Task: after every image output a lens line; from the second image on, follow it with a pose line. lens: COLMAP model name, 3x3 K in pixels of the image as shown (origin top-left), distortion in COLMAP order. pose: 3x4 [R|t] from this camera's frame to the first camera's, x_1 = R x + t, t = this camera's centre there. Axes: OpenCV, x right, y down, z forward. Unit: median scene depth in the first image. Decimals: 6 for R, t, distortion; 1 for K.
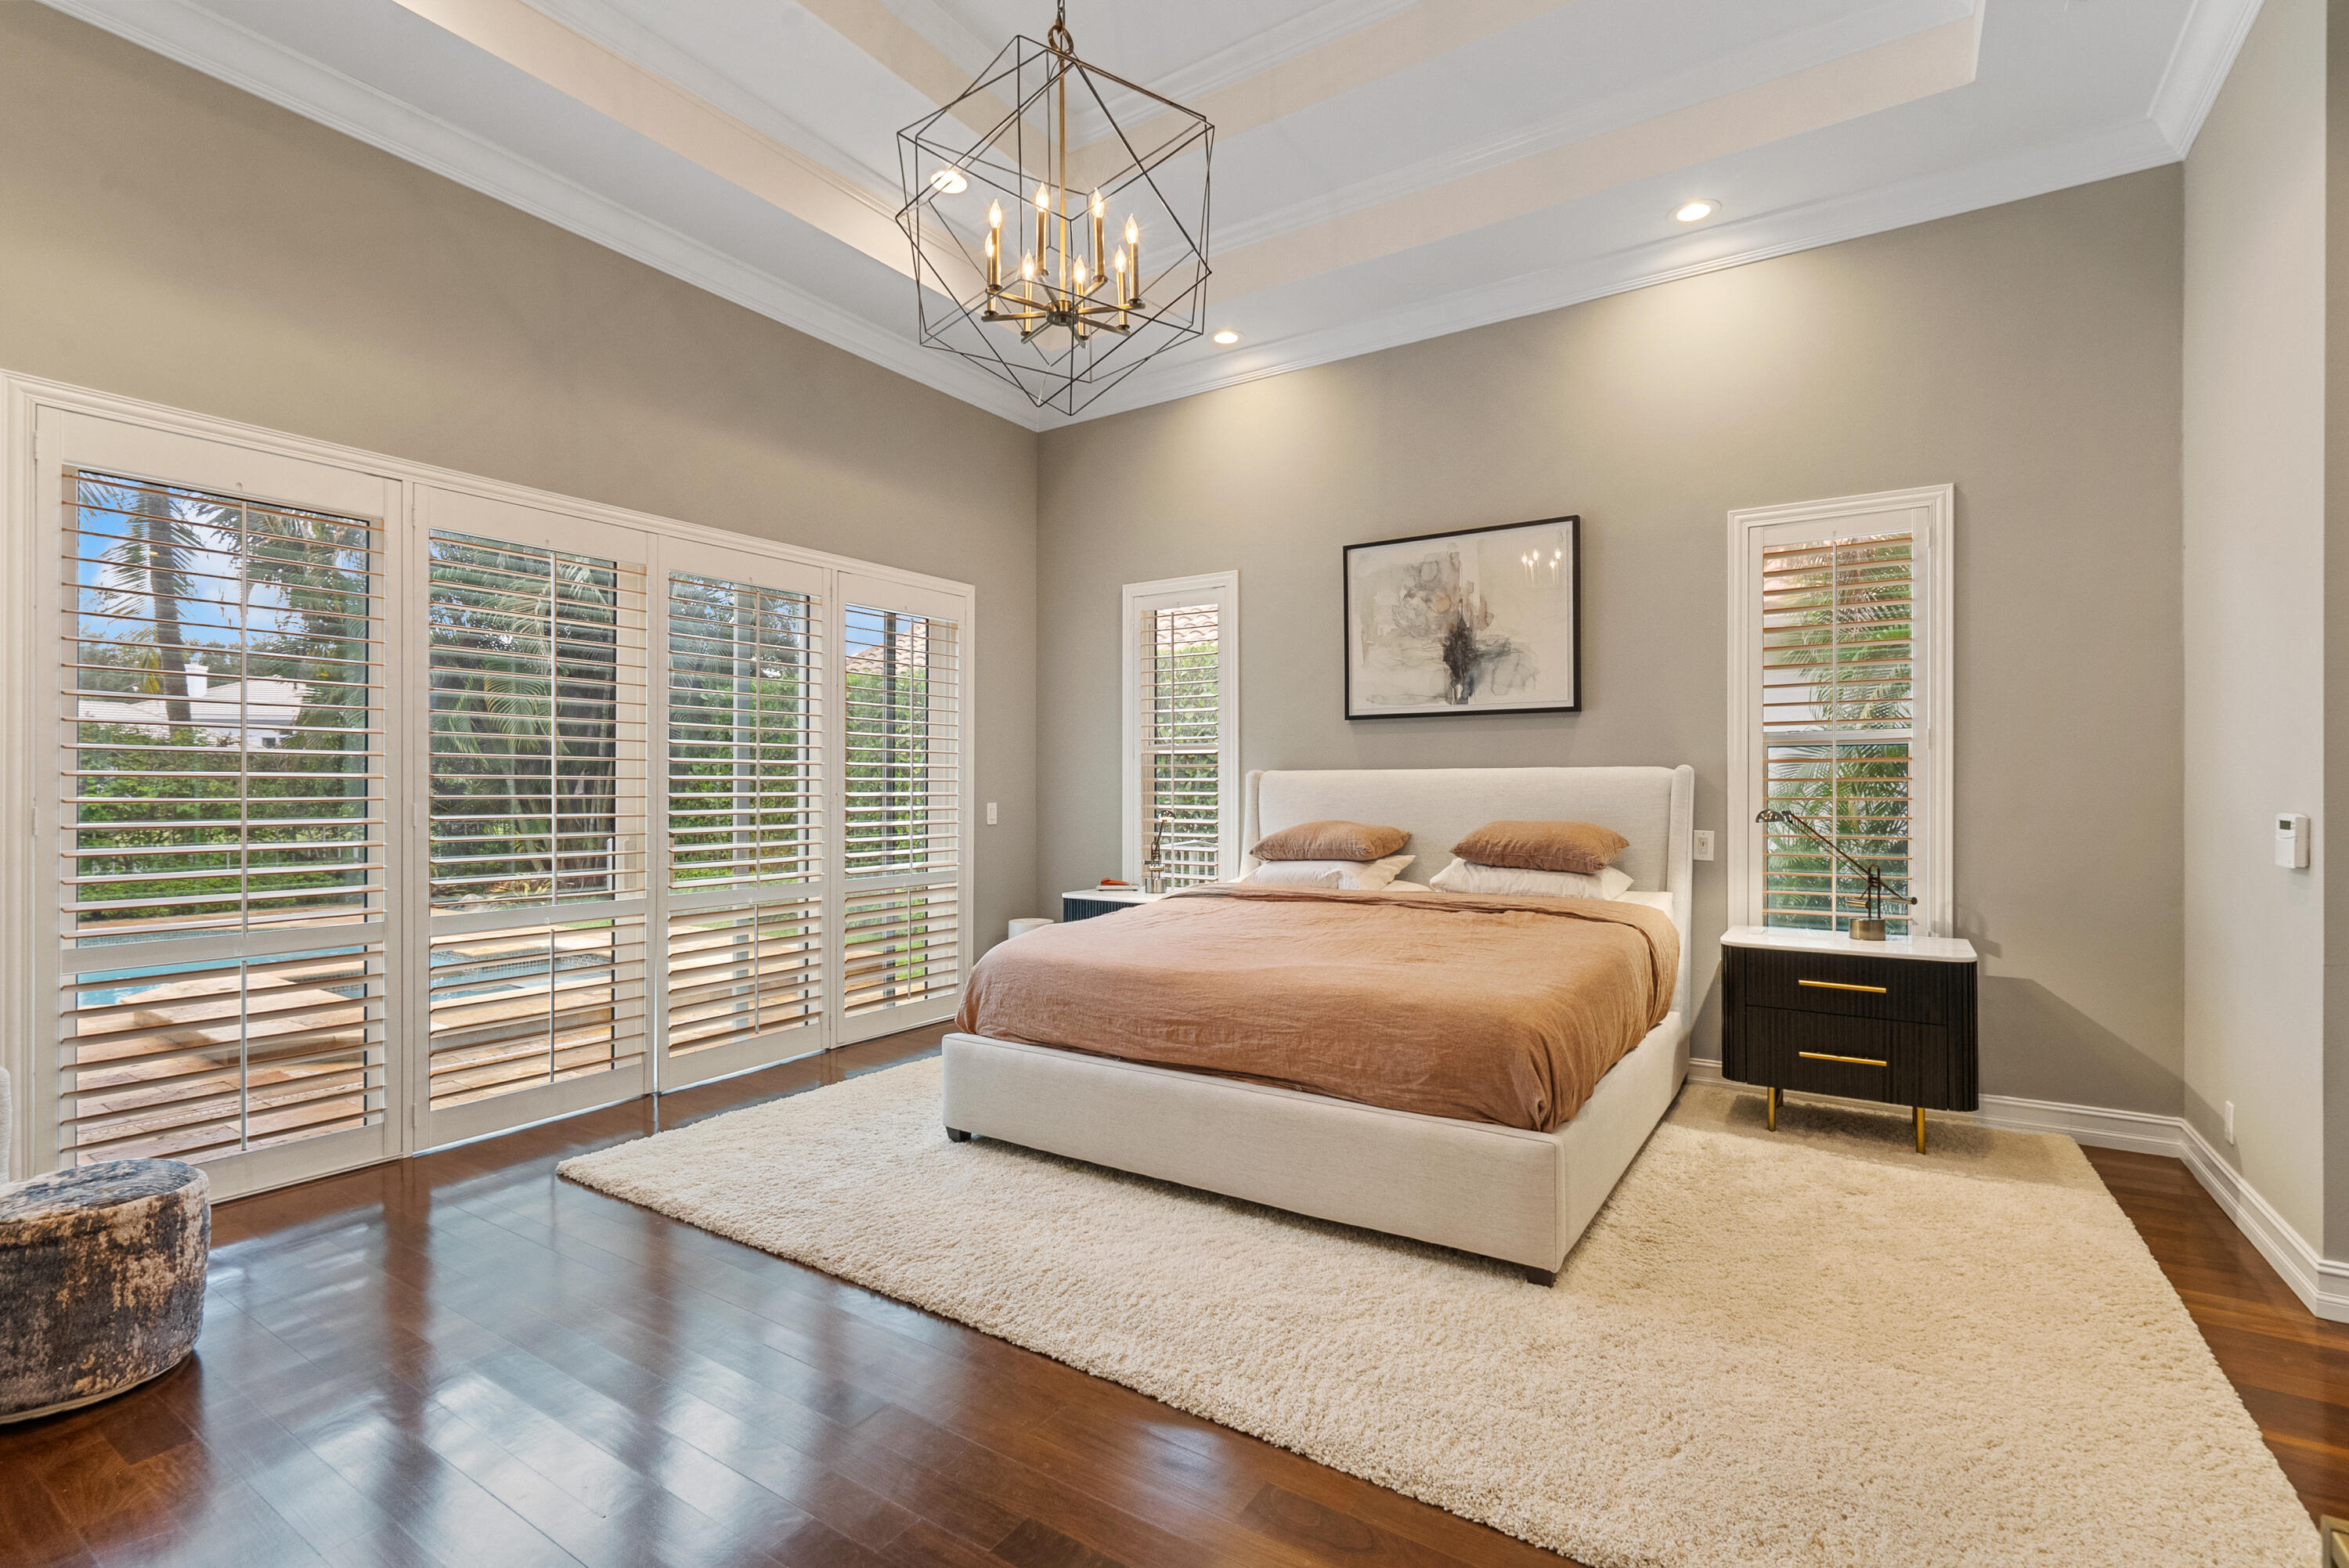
lens RADIAL K [[1071.5, 0, 1176.4], [0, 1071.5, 790.2], [0, 0, 1]] dist [0.003027, 0.000509]
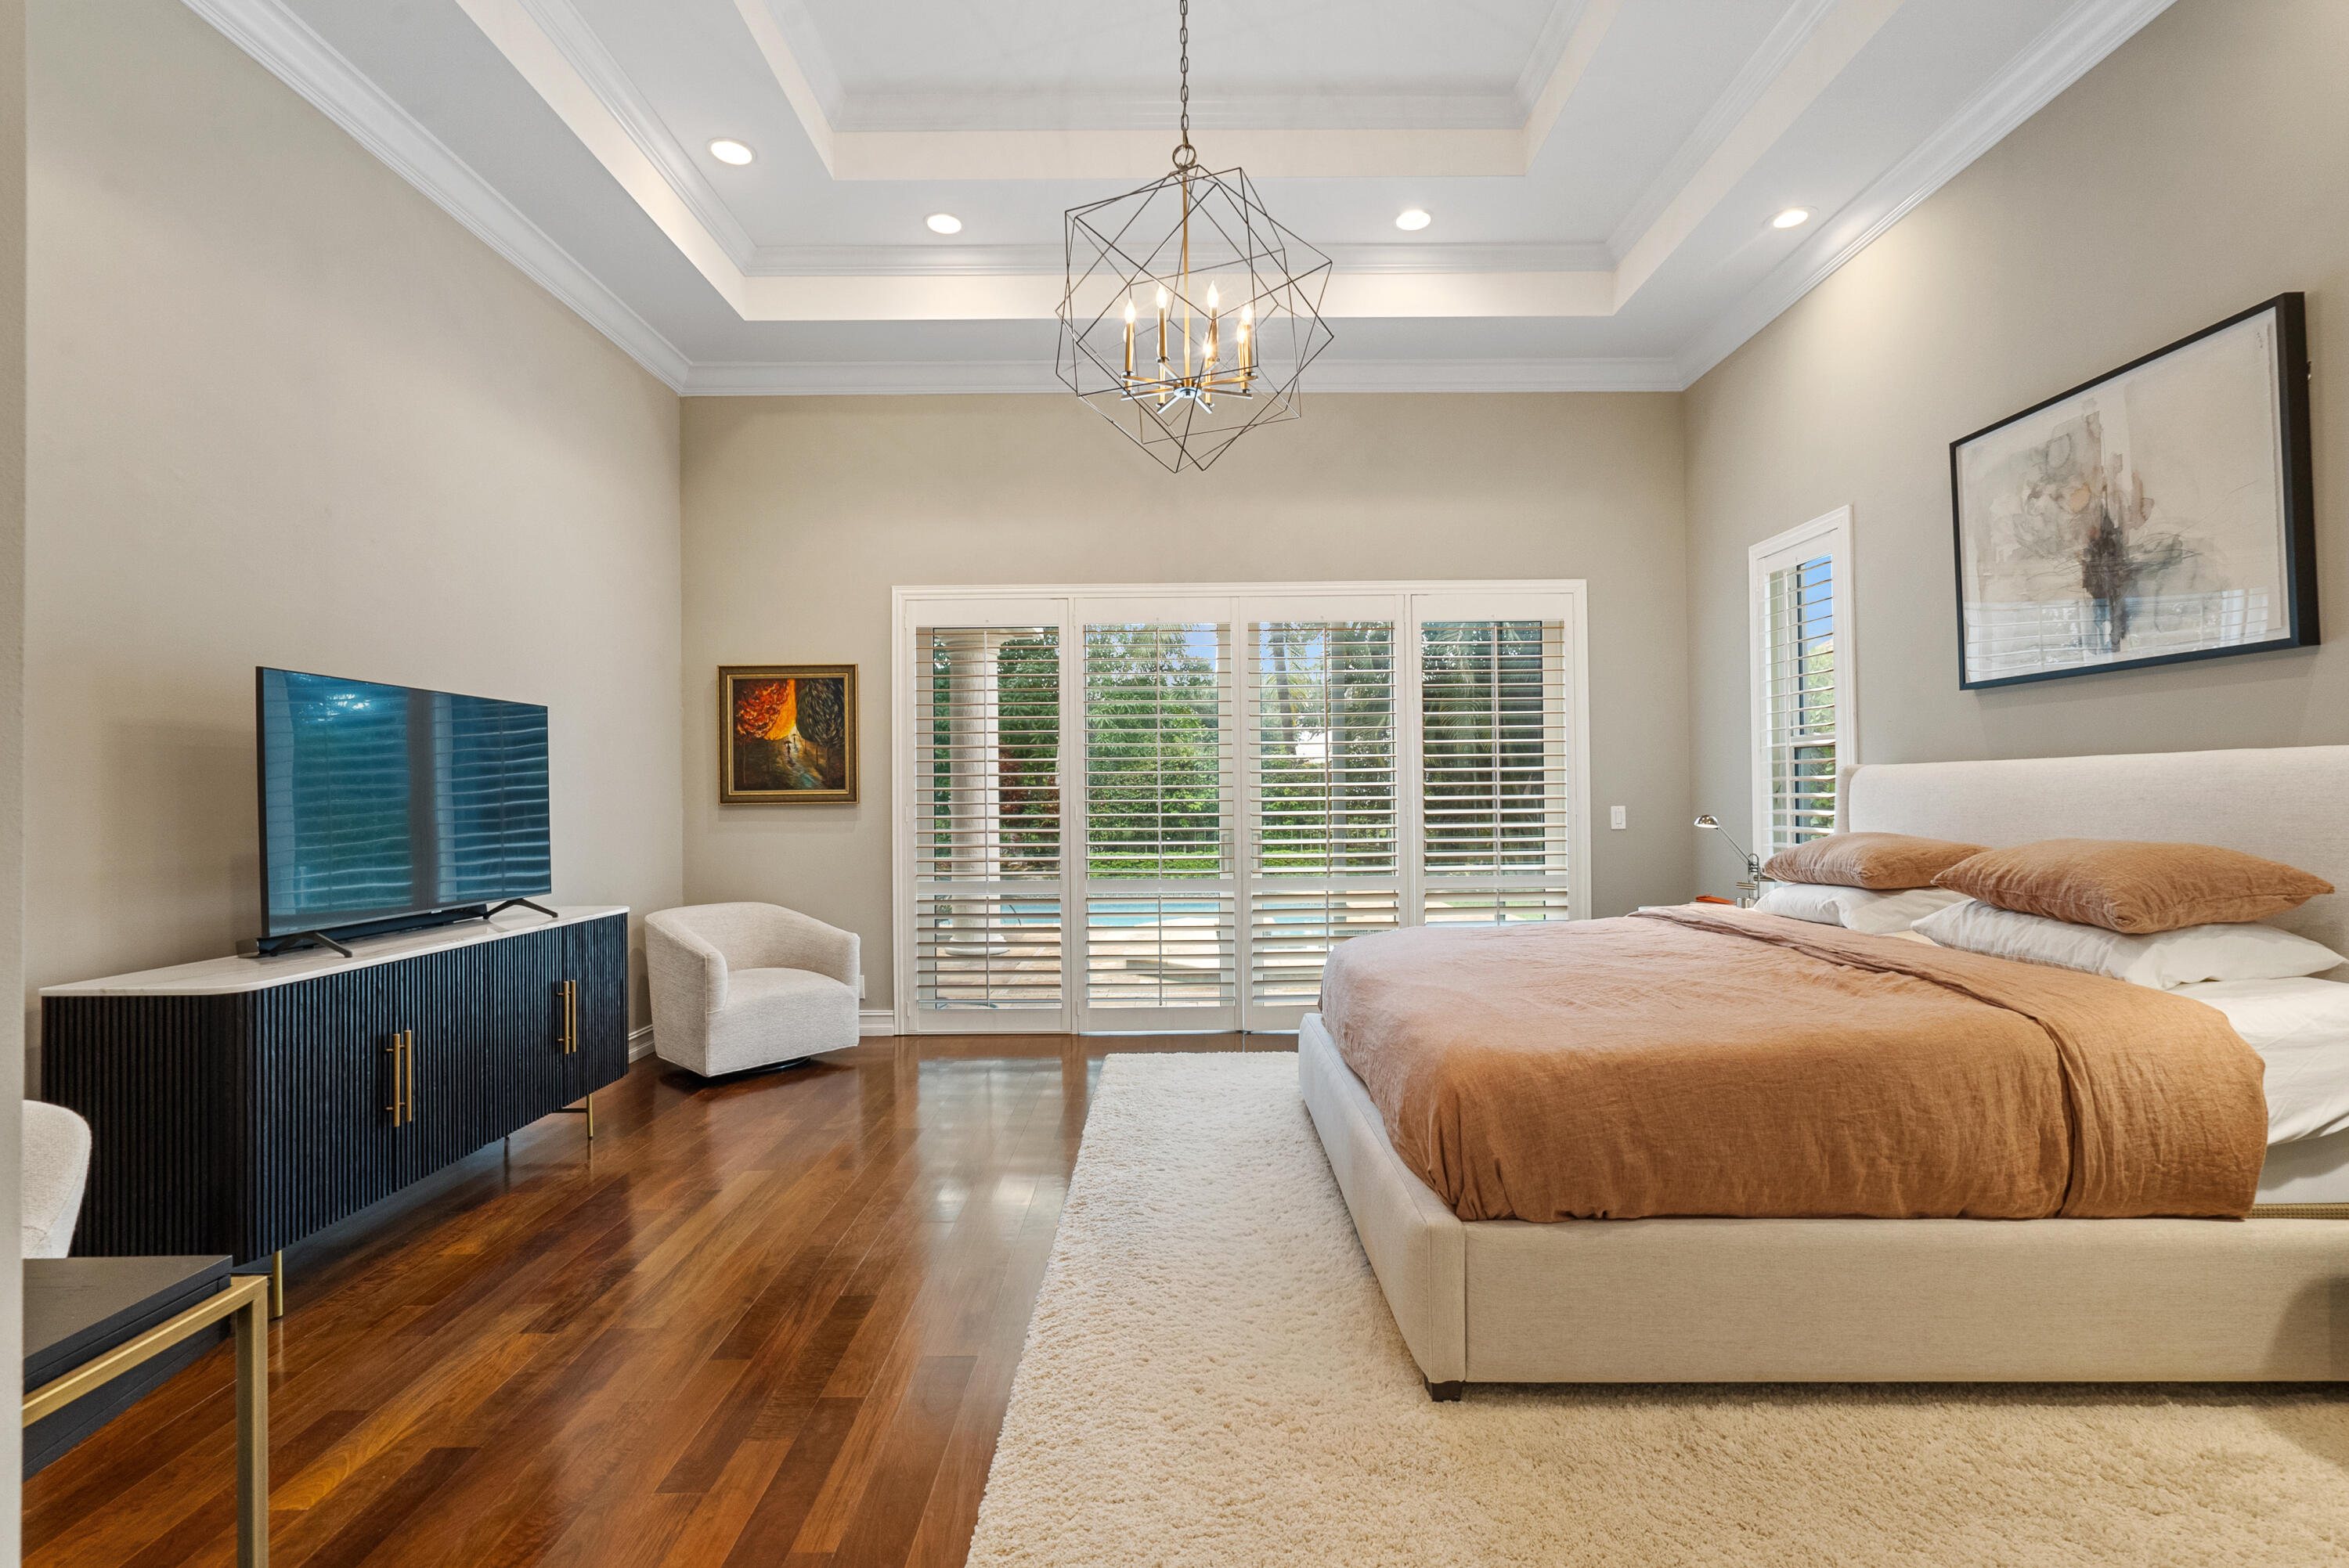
lens RADIAL K [[1071.5, 0, 1177.6], [0, 1071.5, 782.0], [0, 0, 1]] dist [0.003027, 0.000509]
pose [[0.547942, -0.014785, -0.836386, 0.487181], [0.009075, 0.999890, -0.011730, -0.001991], [0.836467, -0.001163, 0.548016, 0.199709]]
